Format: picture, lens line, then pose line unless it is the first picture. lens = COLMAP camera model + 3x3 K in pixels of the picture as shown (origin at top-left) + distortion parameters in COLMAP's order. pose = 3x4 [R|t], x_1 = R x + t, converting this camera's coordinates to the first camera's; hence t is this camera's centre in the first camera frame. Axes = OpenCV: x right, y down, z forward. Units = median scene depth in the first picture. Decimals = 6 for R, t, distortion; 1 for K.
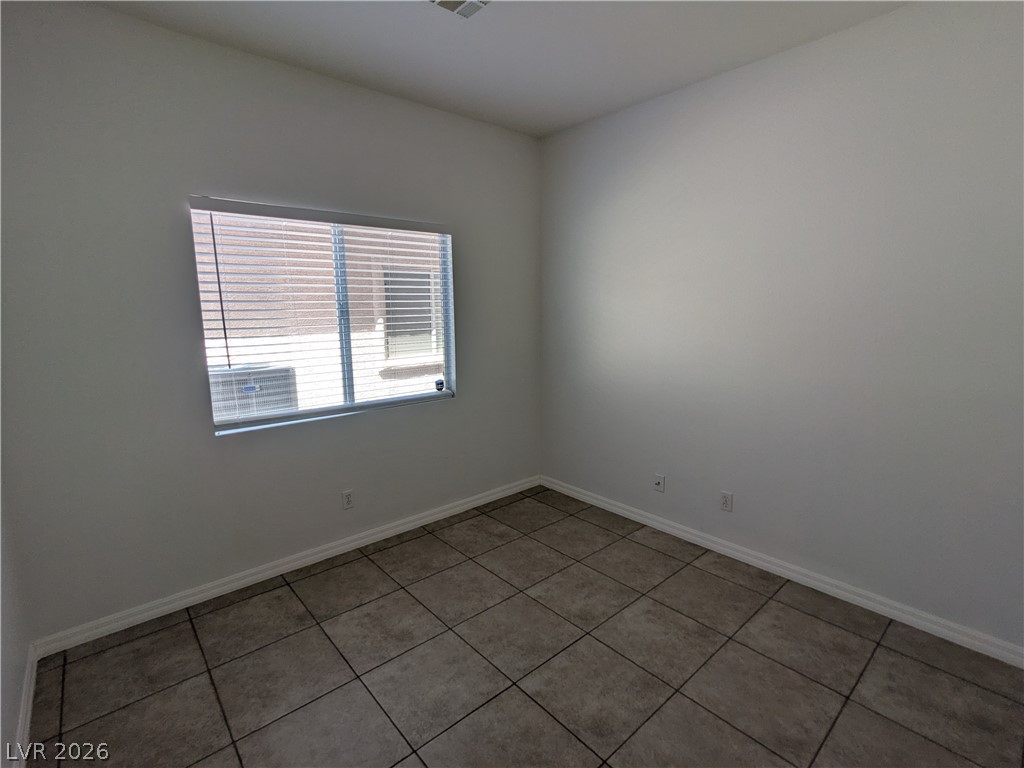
lens RADIAL K [[489.4, 0, 512.0], [0, 489.4, 384.0], [0, 0, 1]] dist [-0.001325, 0.006306]
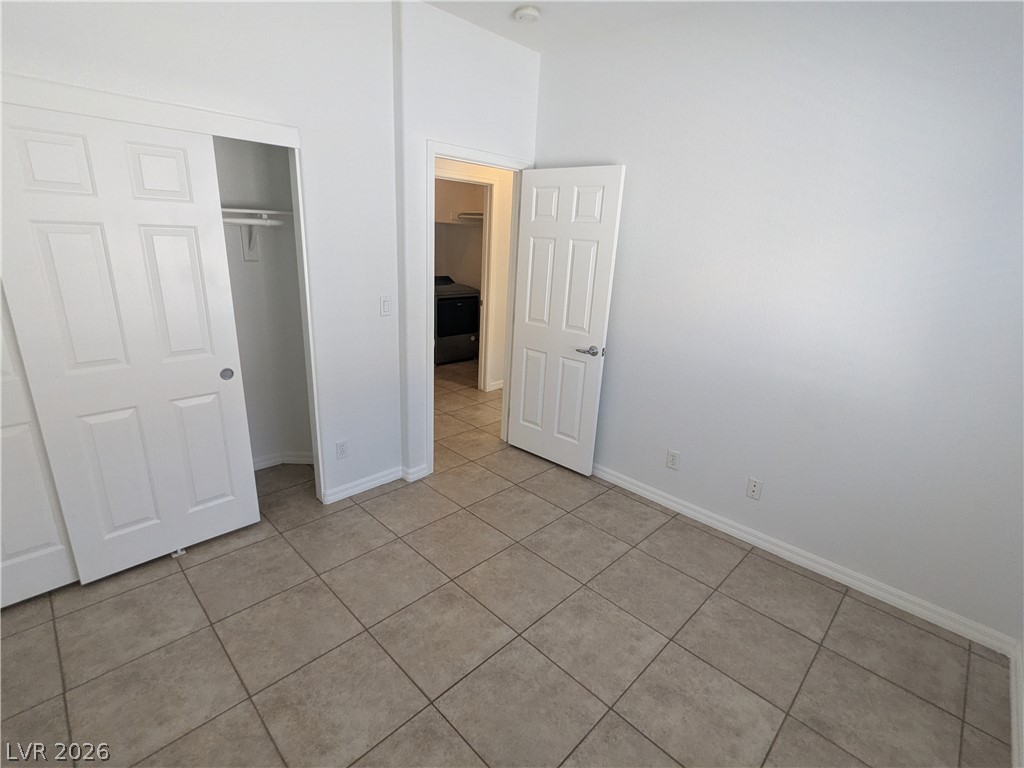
lens RADIAL K [[485.6, 0, 512.5], [0, 485.6, 385.0], [0, 0, 1]] dist [-0.008860, 0.005846]
pose [[-0.996678, -0.014819, -0.080085, 0.096684], [-0.049115, 0.893746, 0.445876, -0.285985], [0.064968, 0.448328, -0.891505, 1.472866]]
